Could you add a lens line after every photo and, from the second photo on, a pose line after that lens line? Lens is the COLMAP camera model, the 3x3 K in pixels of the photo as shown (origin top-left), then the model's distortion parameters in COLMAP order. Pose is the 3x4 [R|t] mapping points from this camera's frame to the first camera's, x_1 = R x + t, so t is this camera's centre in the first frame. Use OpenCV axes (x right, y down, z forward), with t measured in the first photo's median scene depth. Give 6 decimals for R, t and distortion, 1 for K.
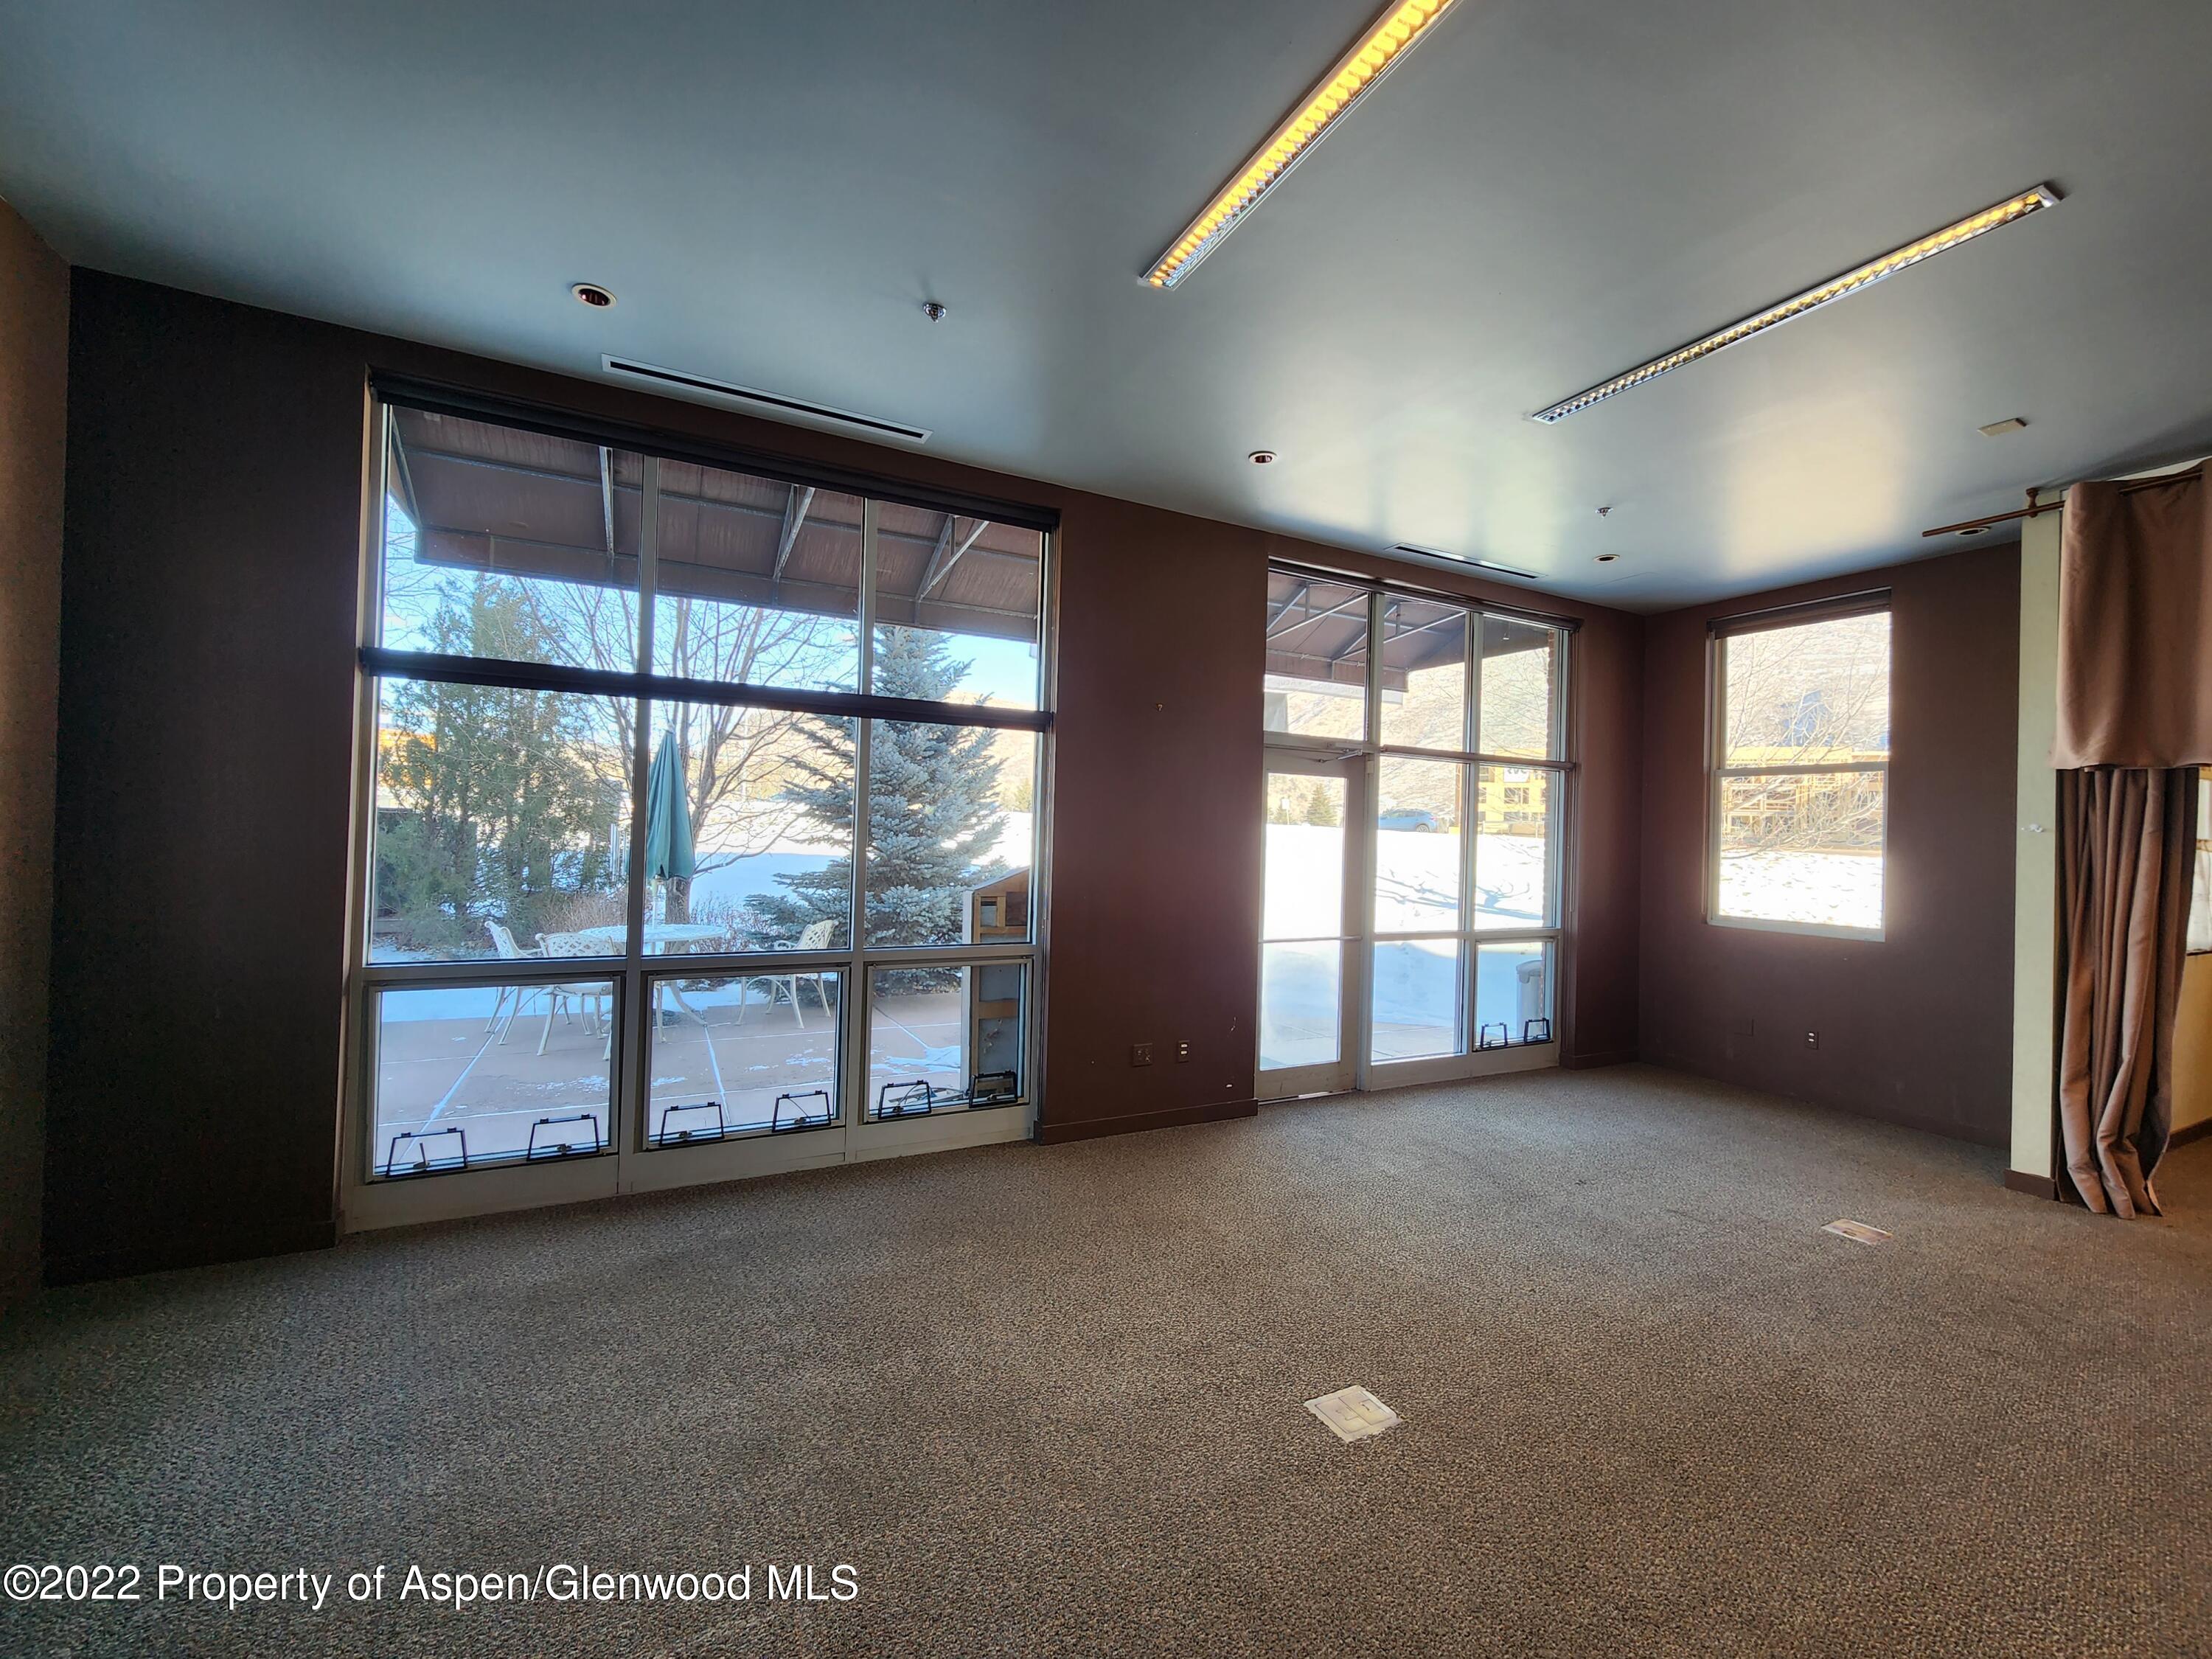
lens RADIAL K [[906.5, 0, 1105.8], [0, 906.5, 832.0], [0, 0, 1]] dist [-0.003166, -0.001535]
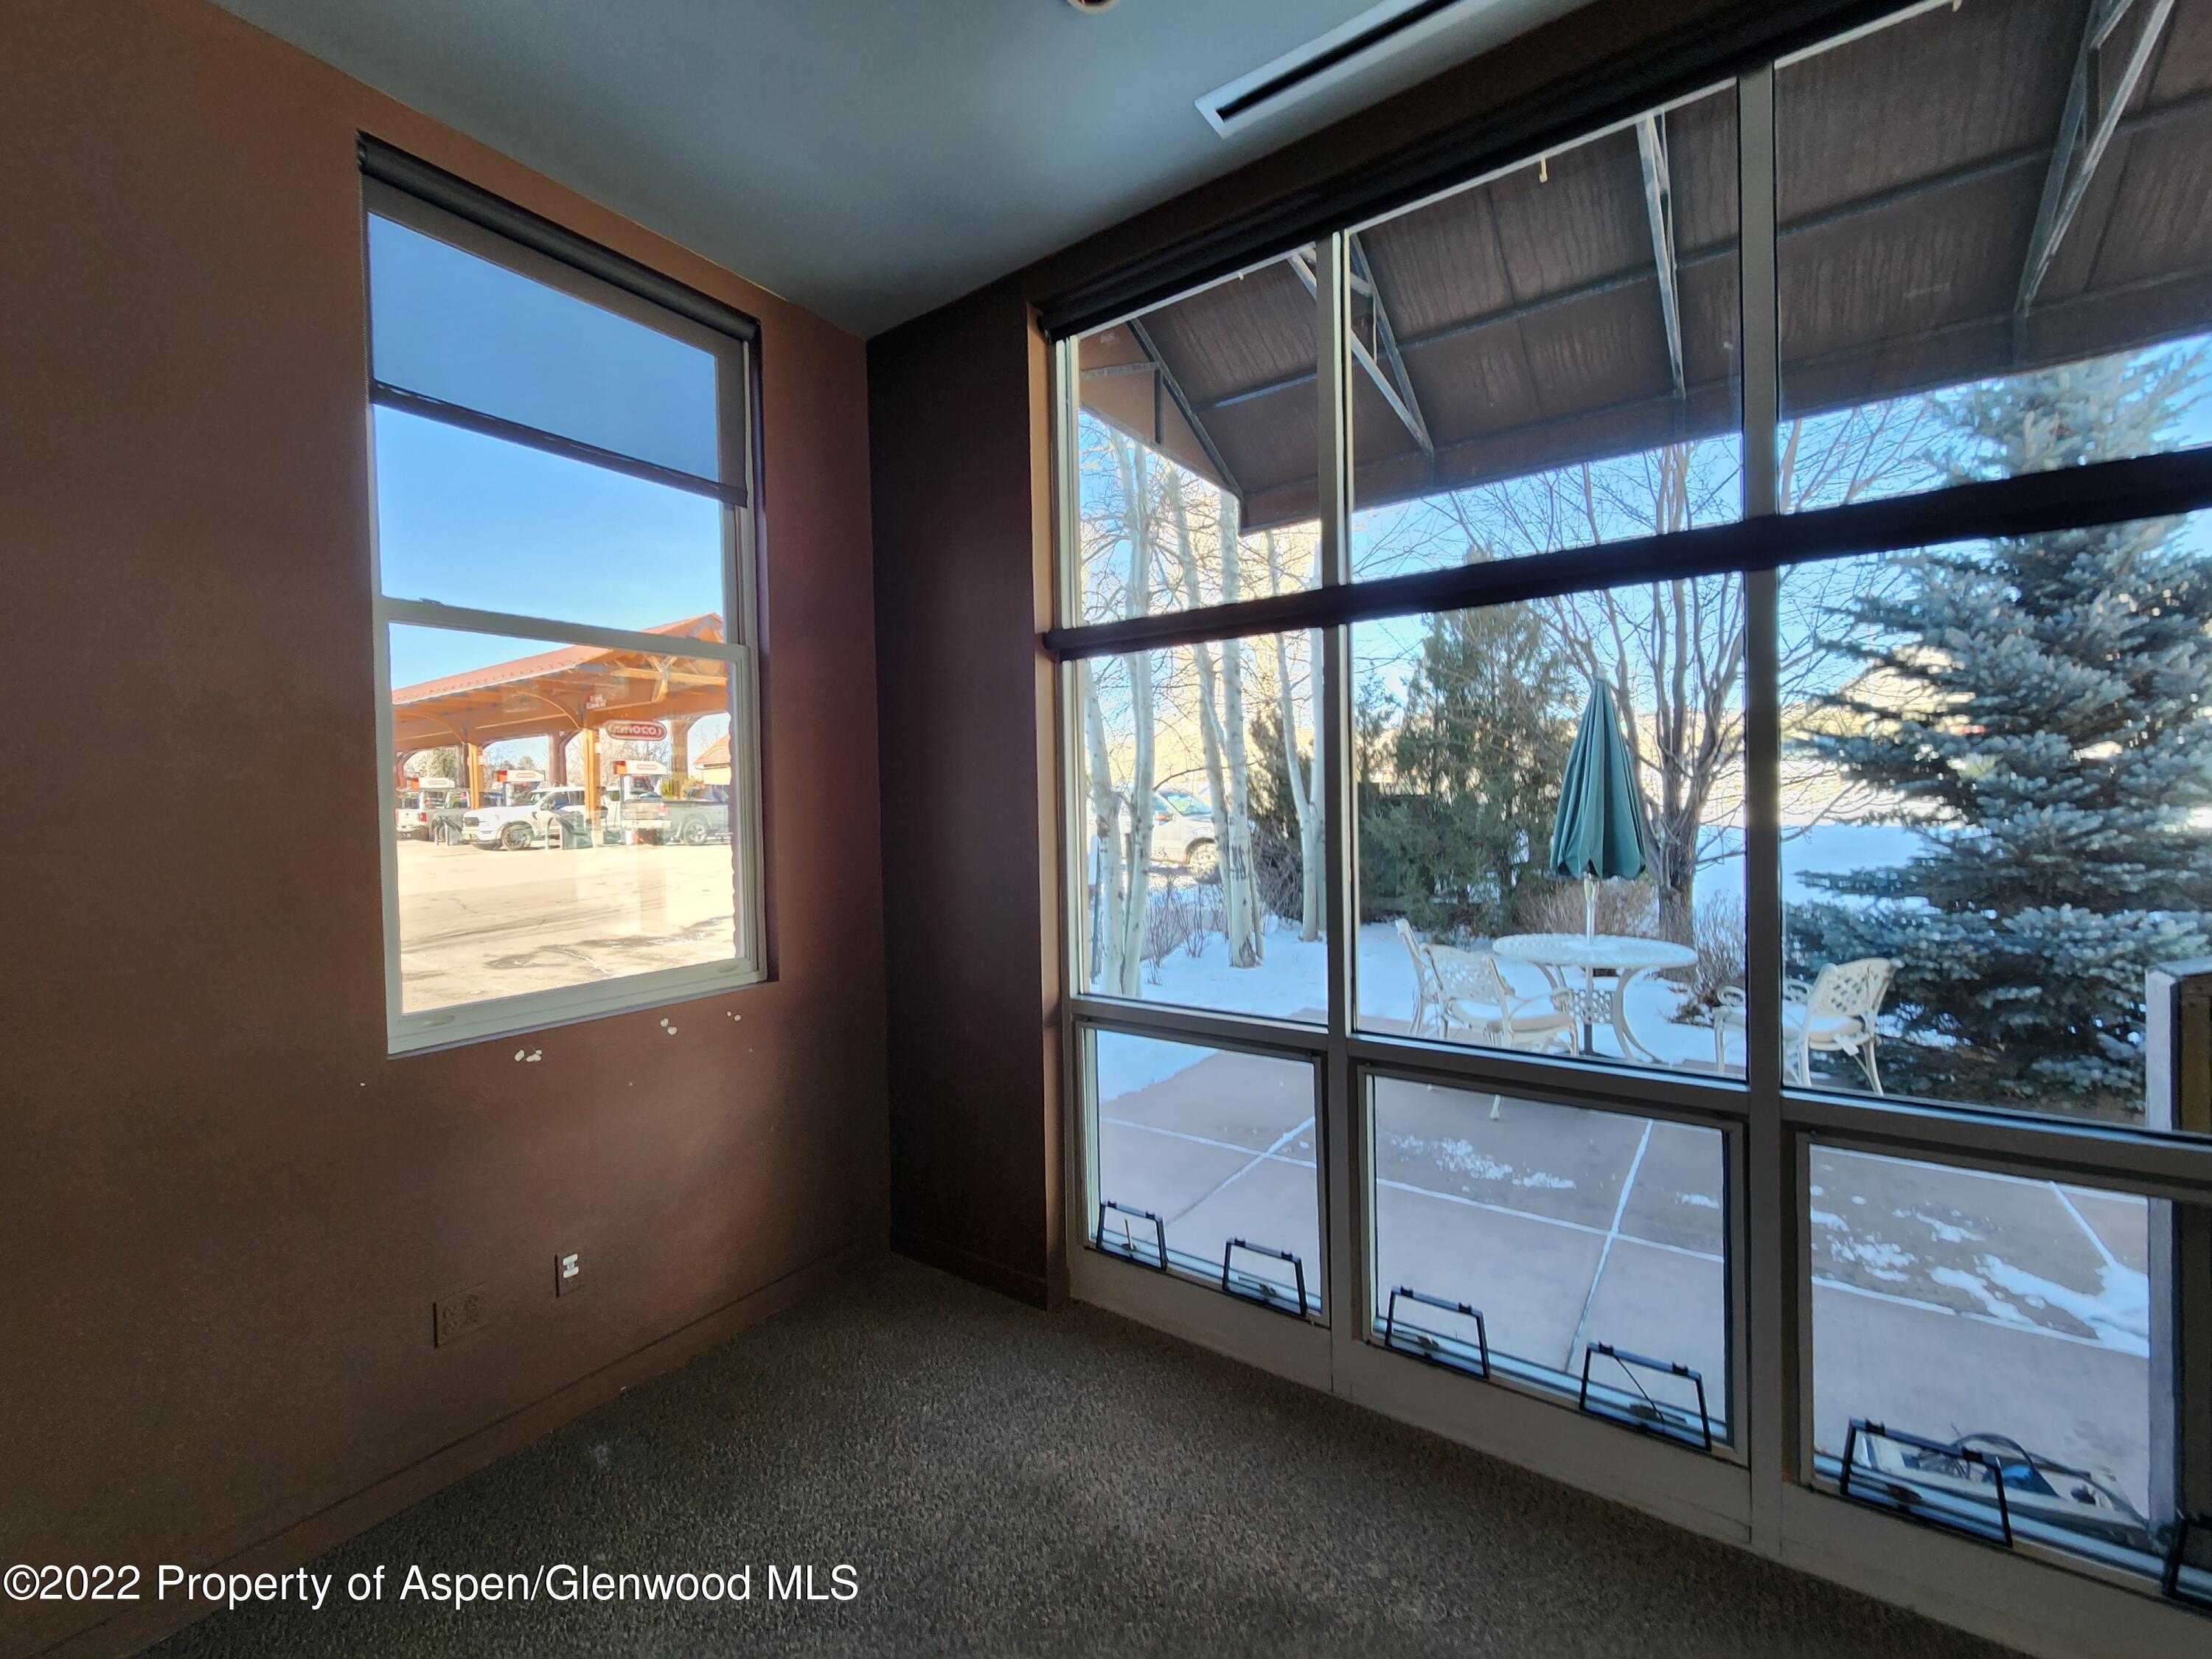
lens RADIAL K [[906.5, 0, 1091.1], [0, 906.5, 821.8], [0, 0, 1]] dist [-0.003166, -0.001535]
pose [[0.451441, -0.018416, -0.892111, -0.023186], [0.036497, 0.999331, -0.002161, -0.013914], [0.891554, -0.031584, 0.451811, 0.486386]]
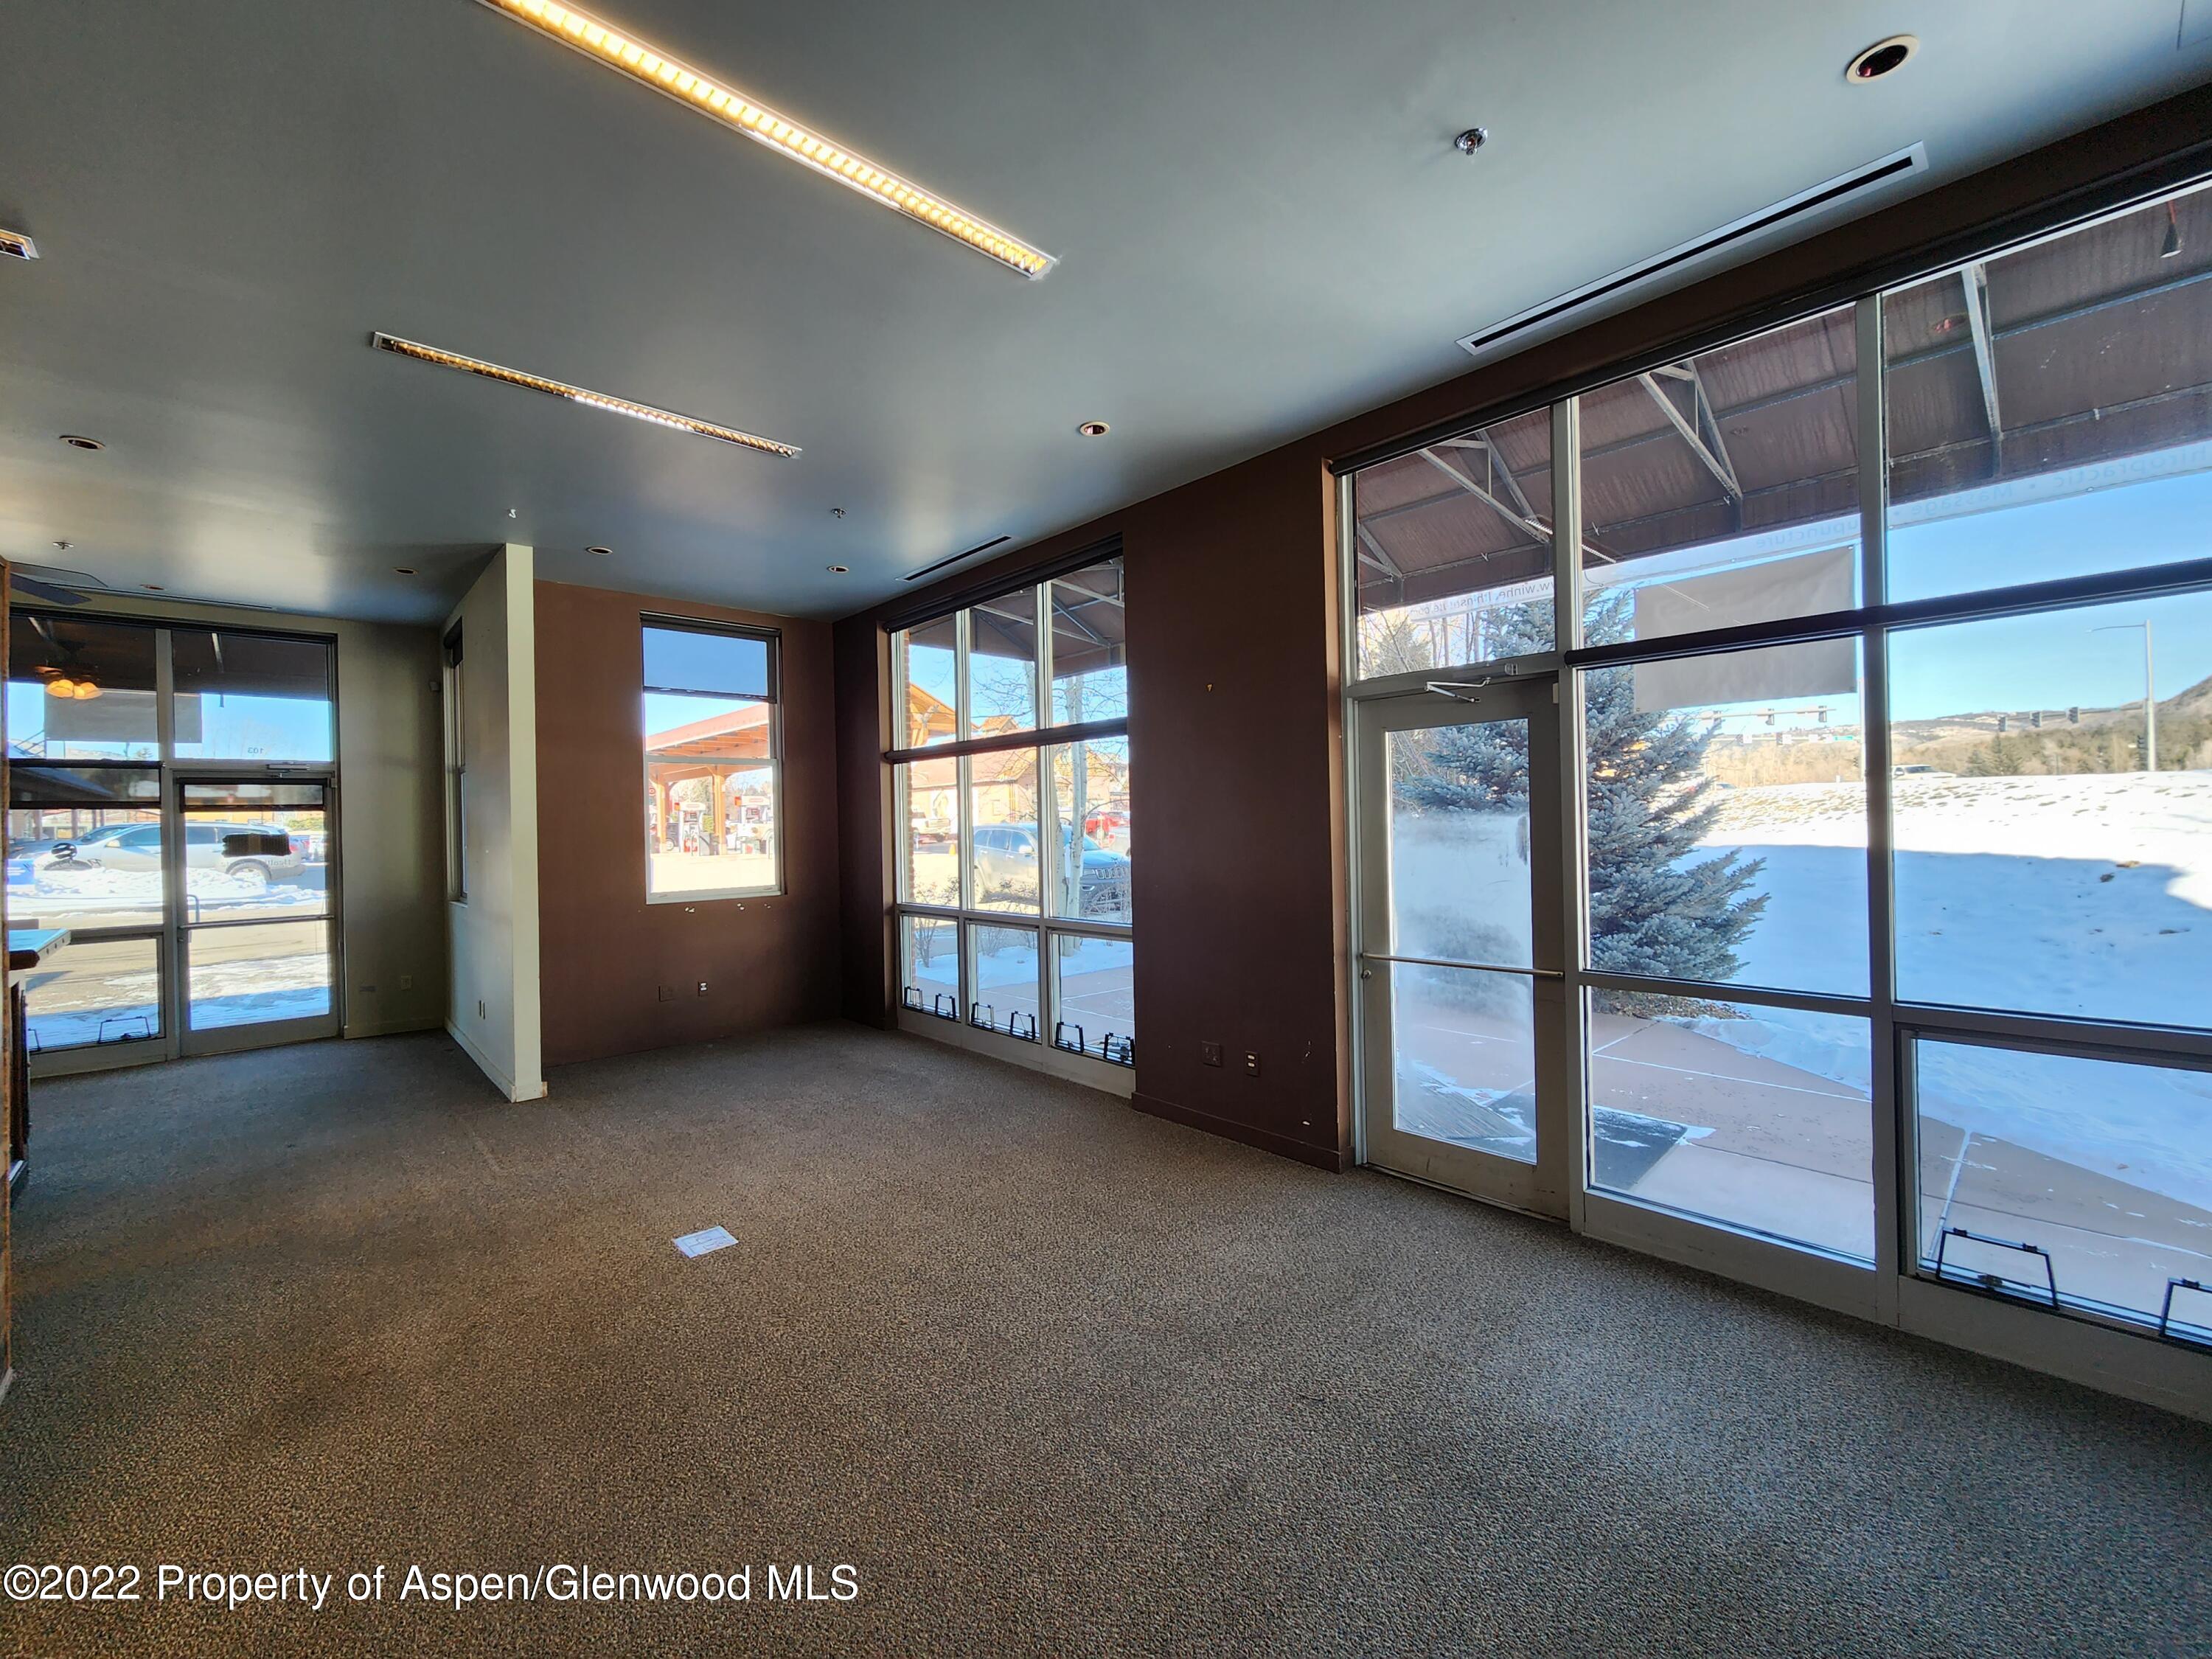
lens RADIAL K [[906.5, 0, 1118.3], [0, 906.5, 833.2], [0, 0, 1]] dist [-0.003166, -0.001535]
pose [[0.268151, -0.025076, -0.963051, 1.042676], [0.029866, 0.999397, -0.017706, 0.029247], [0.962914, -0.024015, 0.268738, 0.720867]]
